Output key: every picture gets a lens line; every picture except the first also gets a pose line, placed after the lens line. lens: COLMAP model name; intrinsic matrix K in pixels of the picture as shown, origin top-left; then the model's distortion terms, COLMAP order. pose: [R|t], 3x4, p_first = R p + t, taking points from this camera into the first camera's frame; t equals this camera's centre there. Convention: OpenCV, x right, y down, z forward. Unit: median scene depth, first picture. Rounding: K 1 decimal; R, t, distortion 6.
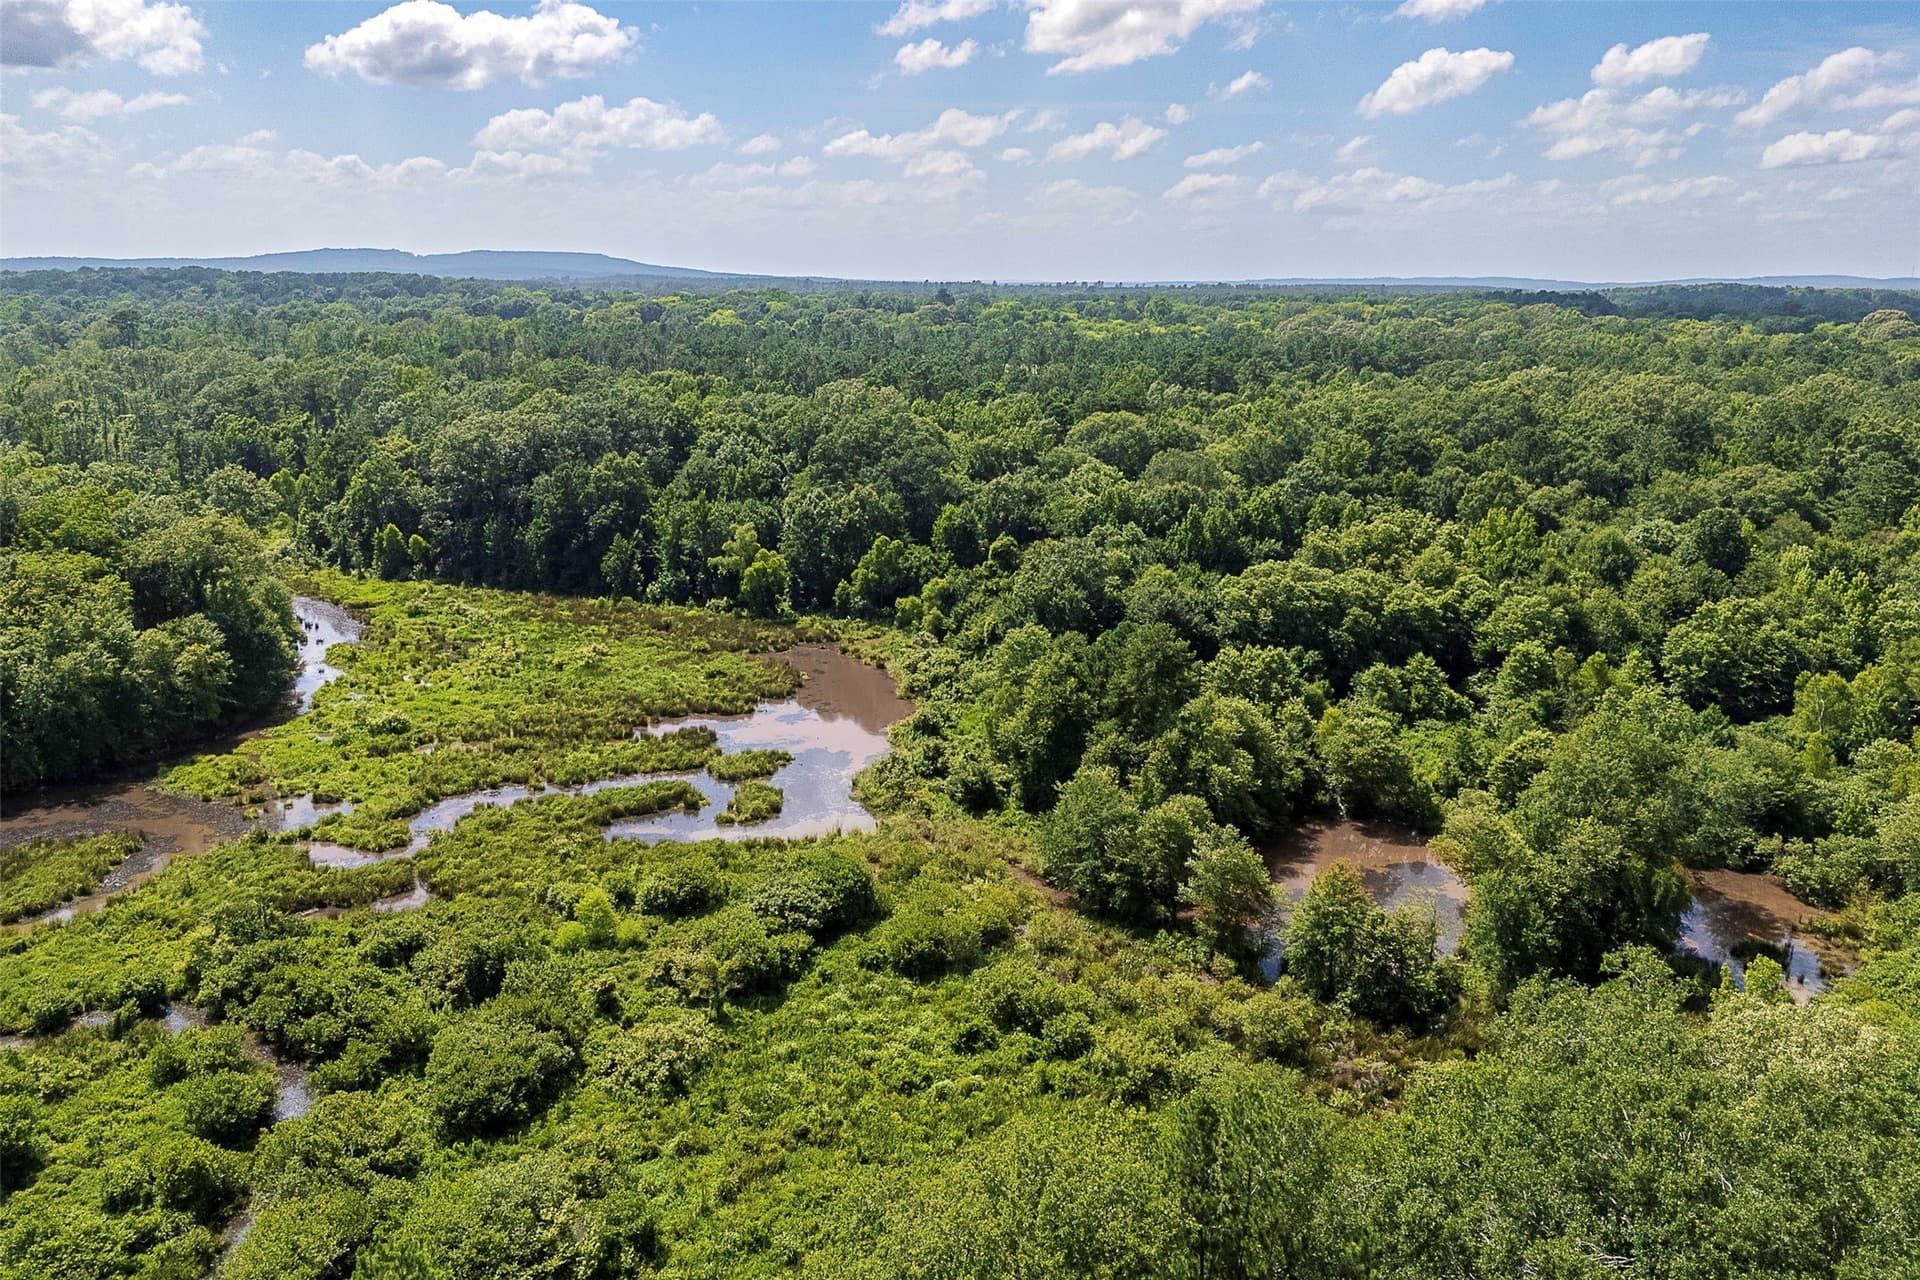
lens RADIAL K [[1408.5, 0, 946.7], [0, 1408.5, 640.0], [0, 0, 1]] dist [0.092808, -0.100561]
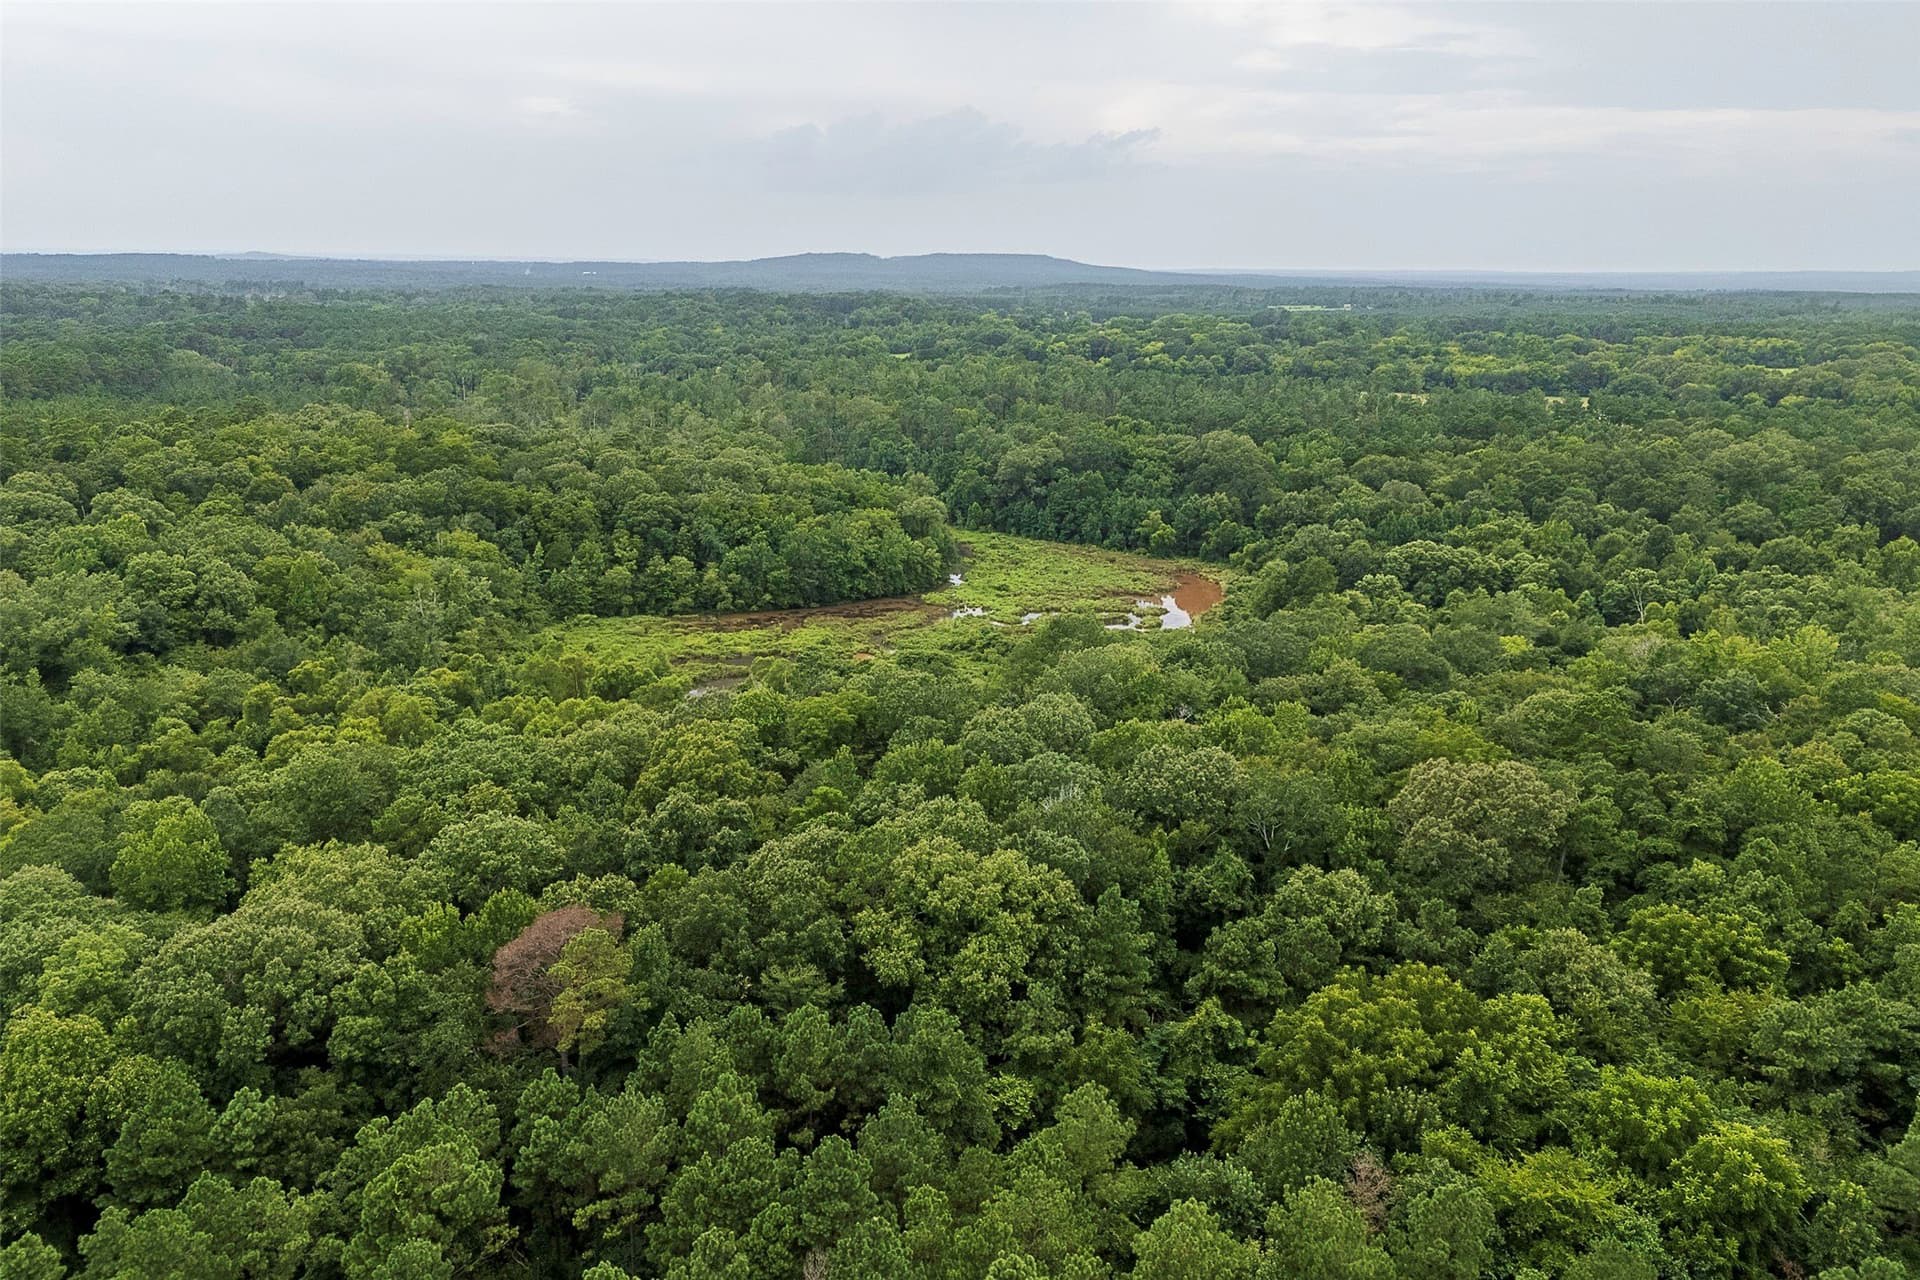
lens RADIAL K [[1402.3, 0, 956.0], [0, 1402.3, 577.4], [0, 0, 1]] dist [0.095922, -0.119946]
pose [[0.958024, 0.059196, -0.280512, 0.162071], [-0.070392, 0.997068, -0.029998, 0.098378], [0.277913, 0.048485, 0.959382, -1.058928]]
